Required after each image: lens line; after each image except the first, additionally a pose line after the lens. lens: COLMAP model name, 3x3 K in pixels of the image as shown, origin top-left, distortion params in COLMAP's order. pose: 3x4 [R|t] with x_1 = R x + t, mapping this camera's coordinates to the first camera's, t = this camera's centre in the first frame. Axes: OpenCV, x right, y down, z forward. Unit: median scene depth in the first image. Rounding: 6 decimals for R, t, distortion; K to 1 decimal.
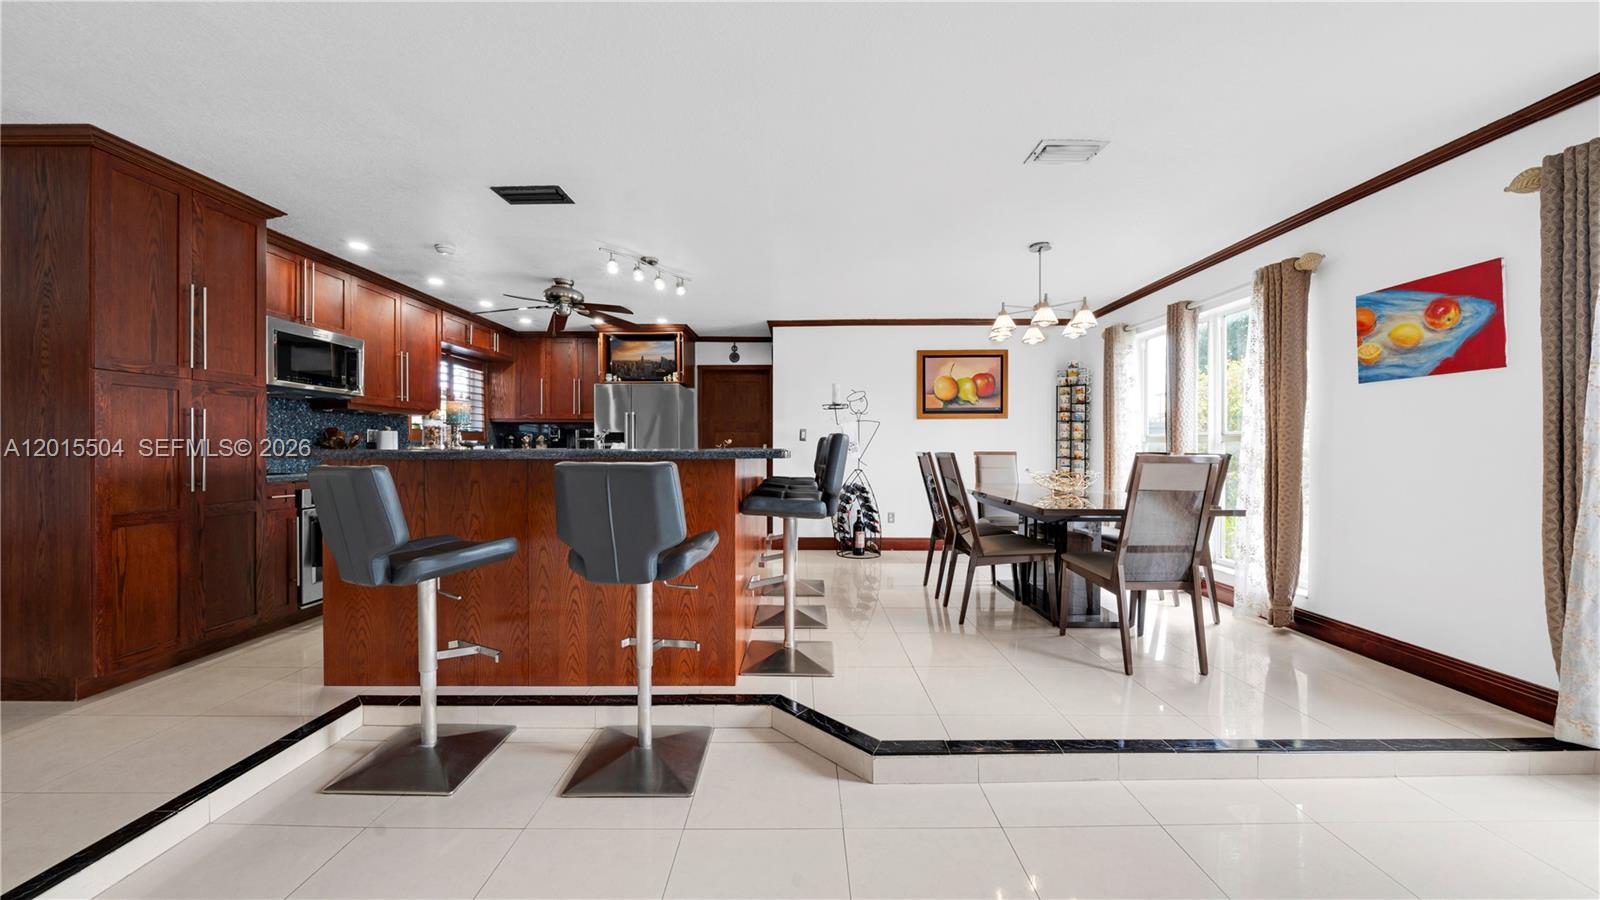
lens RADIAL K [[551.7, 0, 800.0], [0, 551.7, 450.0], [0, 0, 1]] dist [-0.006844, 0.000090]
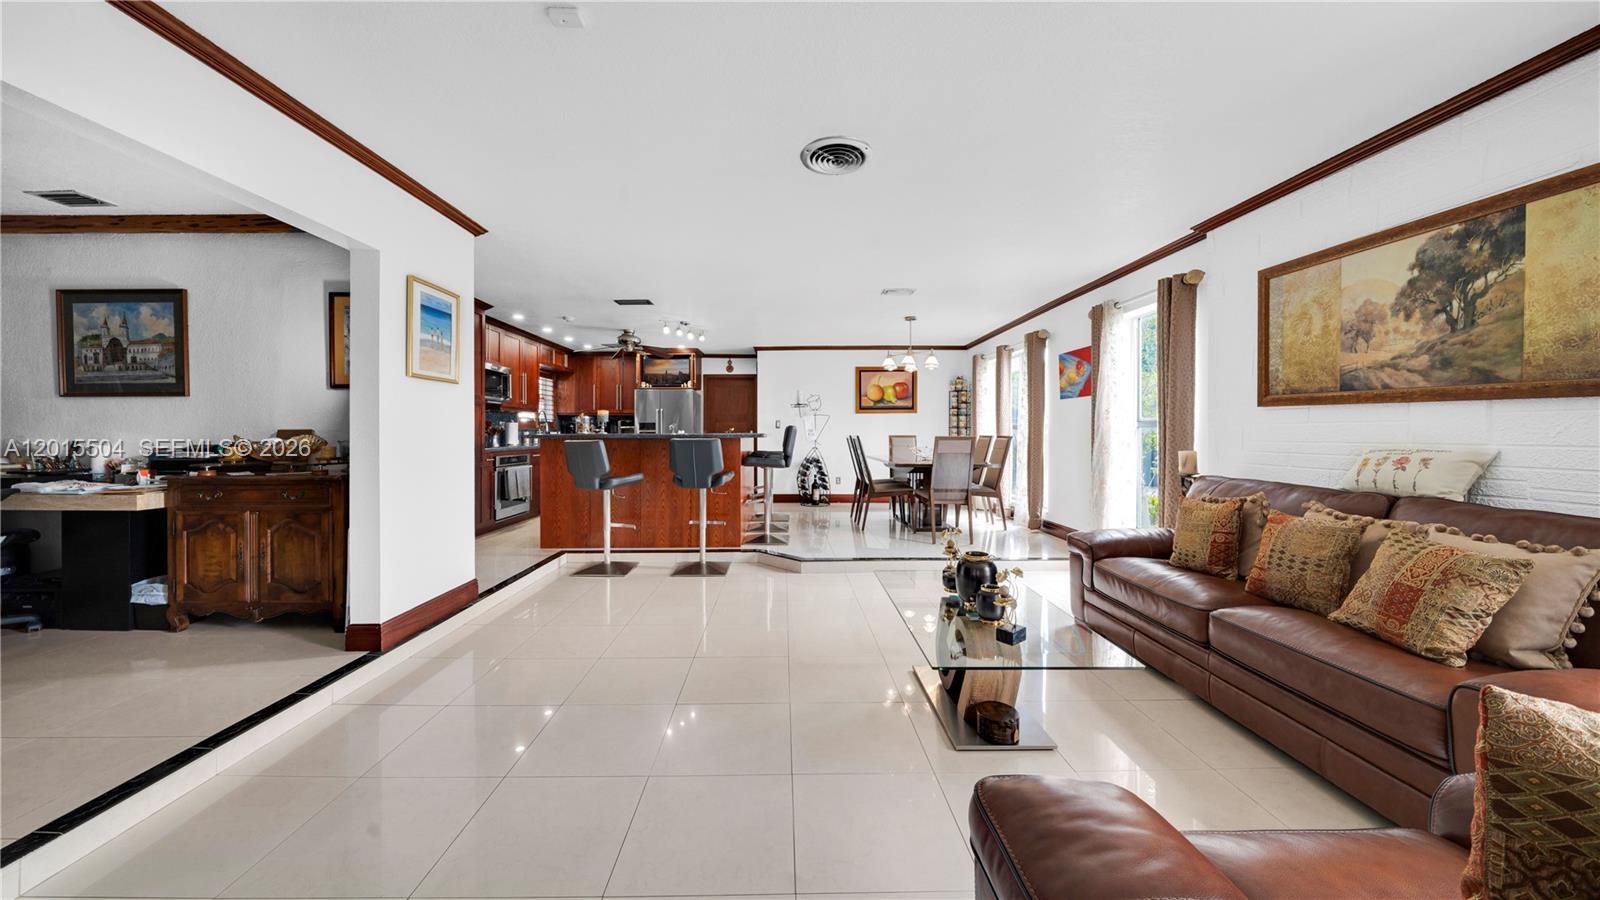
lens RADIAL K [[551.5, 0, 794.9], [0, 551.5, 431.7], [0, 0, 1]] dist [-0.008396, -0.000042]
pose [[0.999770, -0.001469, 0.021379, 0.020052], [0.001630, 0.999970, -0.007522, 0.003261], [-0.021367, 0.007555, 0.999743, -0.491994]]
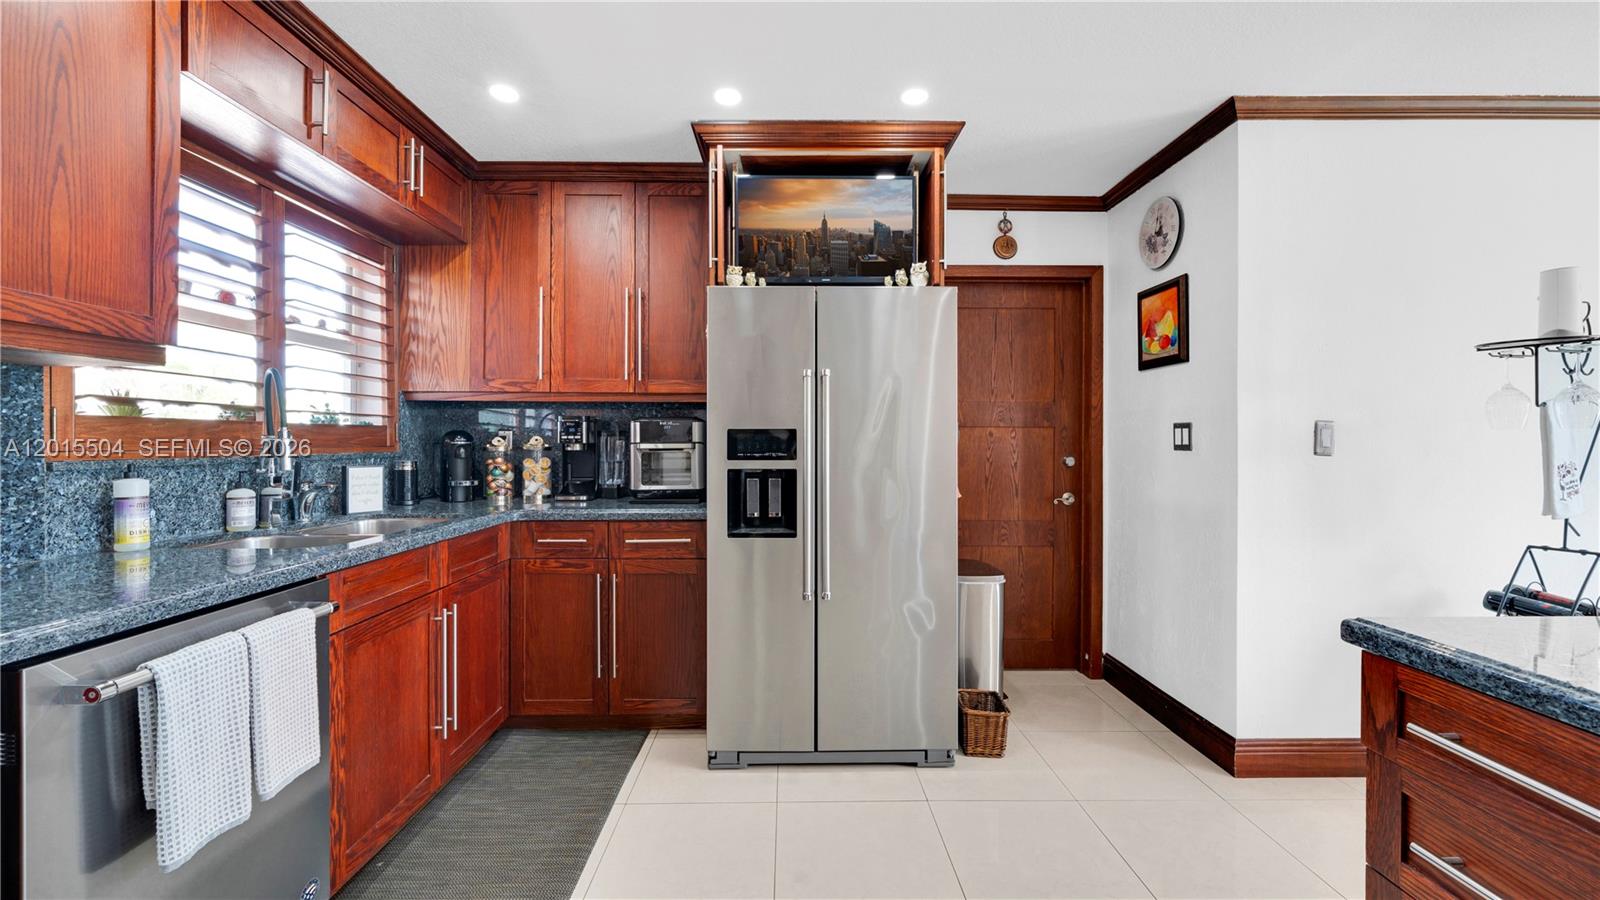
lens RADIAL K [[615.4, 0, 786.3], [0, 615.4, 440.7], [0, 0, 1]] dist [-0.004721, 0.000144]
pose [[0.999993, 0.003053, 0.002328, -0.344791], [-0.003038, 0.999975, -0.006417, -0.024066], [-0.002348, 0.006410, 0.999977, 0.660832]]
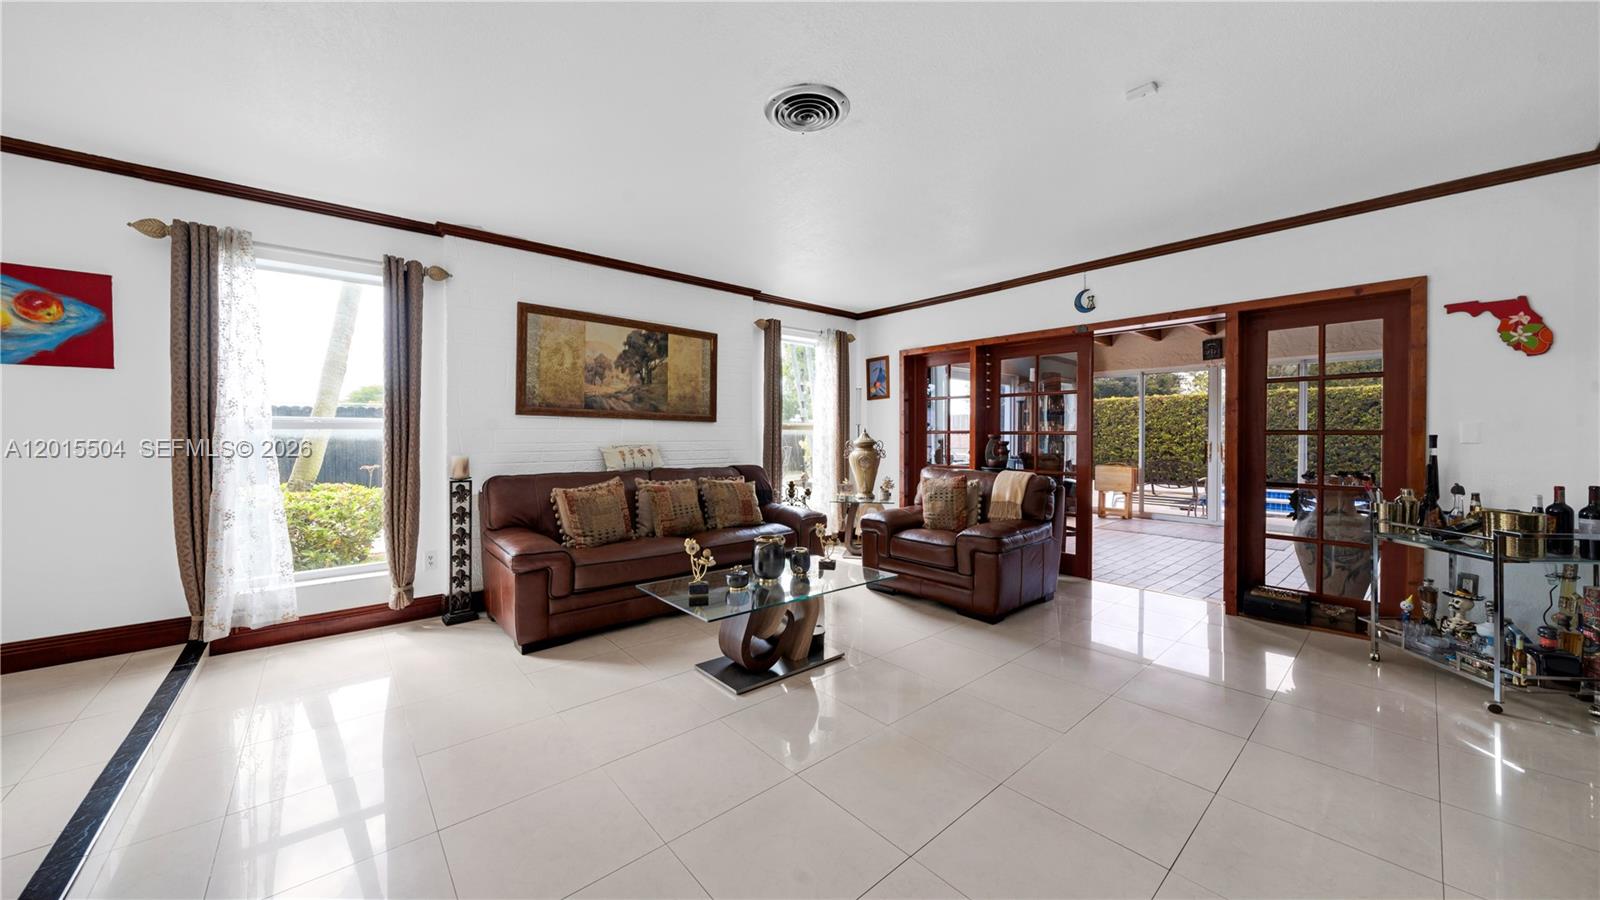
lens RADIAL K [[545.7, 0, 800.9], [0, 545.7, 440.8], [0, 0, 1]] dist [-0.006968, 0.000027]
pose [[-0.658431, -0.009104, 0.752586, -0.238967], [0.005943, 0.999833, 0.017295, -0.003357], [-0.752618, 0.015860, -0.658266, 0.272502]]
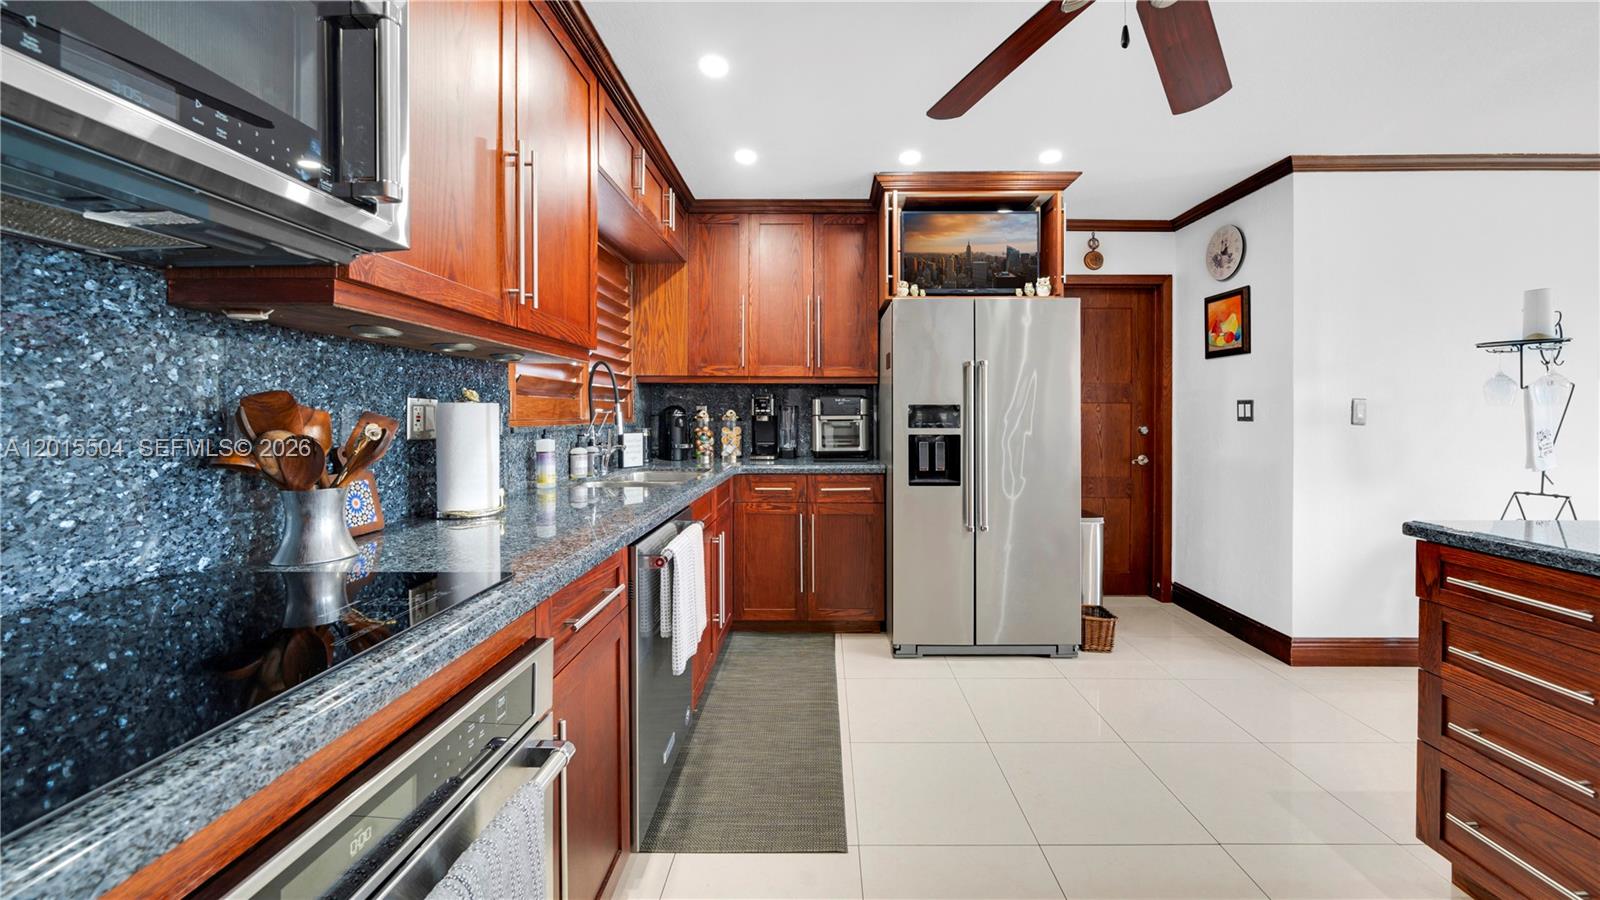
lens RADIAL K [[562.8, 0, 807.8], [0, 562.8, 414.1], [0, 0, 1]] dist [-0.009478, 0.000000]
pose [[0.999804, 0.003603, -0.019462, -0.459717], [-0.003711, 0.999978, -0.005522, -0.022975], [0.019442, 0.005593, 0.999795, 0.569113]]
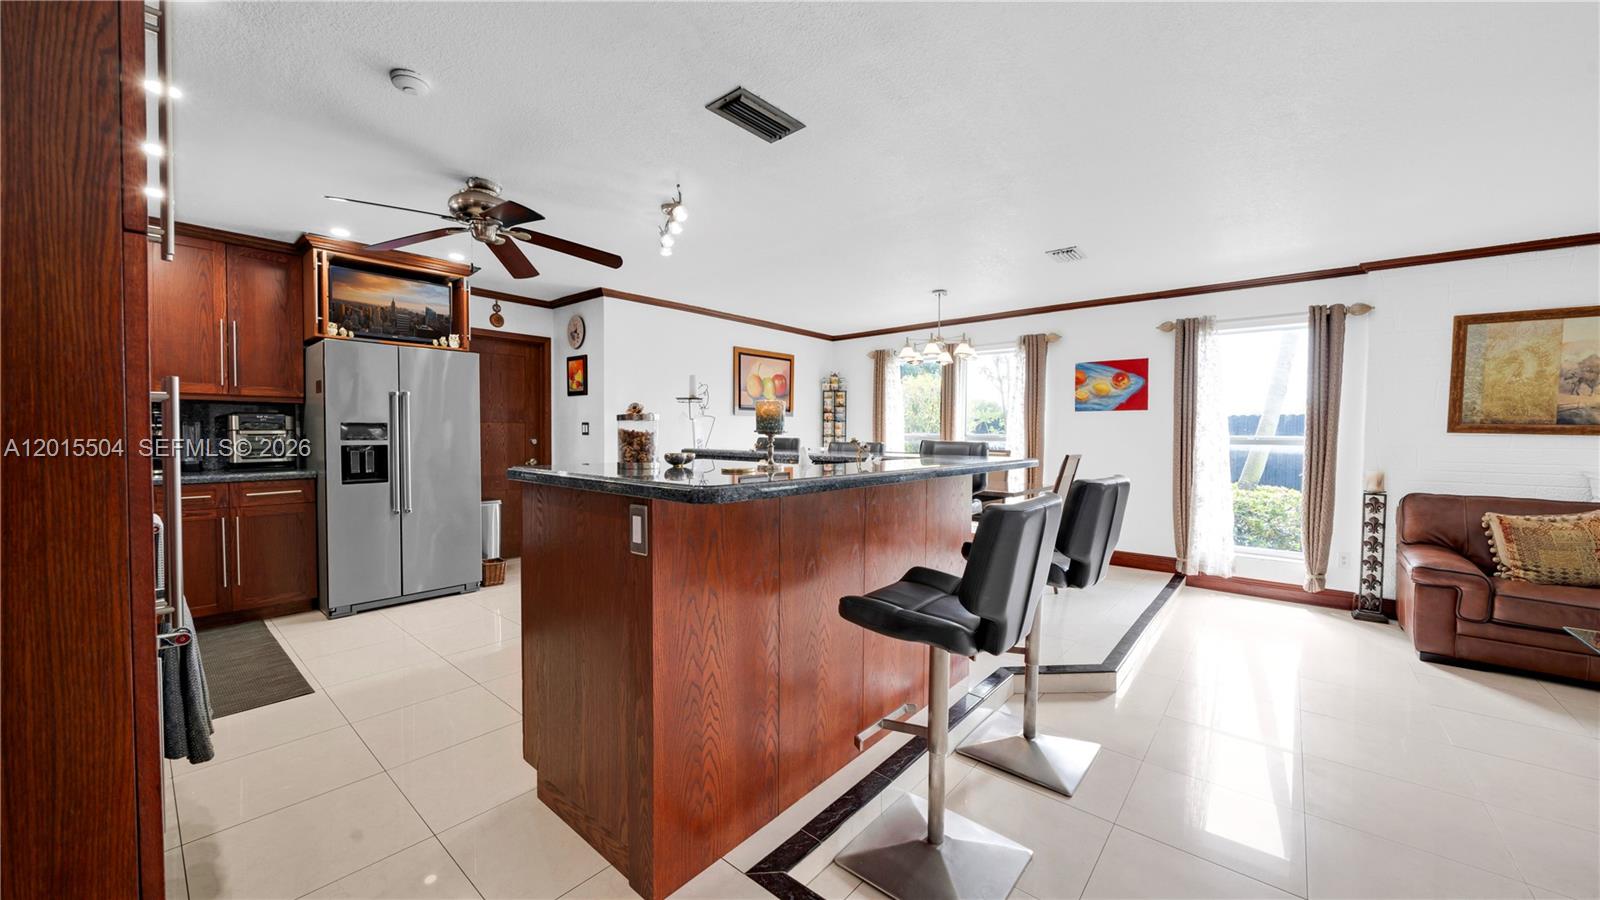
lens RADIAL K [[585.4, 0, 799.8], [0, 585.4, 446.4], [0, 0, 1]] dist [-0.007704, 0.000067]
pose [[0.645468, -0.012740, 0.763681, -0.550355], [-0.003023, 0.999810, 0.019235, -0.021291], [-0.763782, -0.014724, 0.645307, 0.237414]]
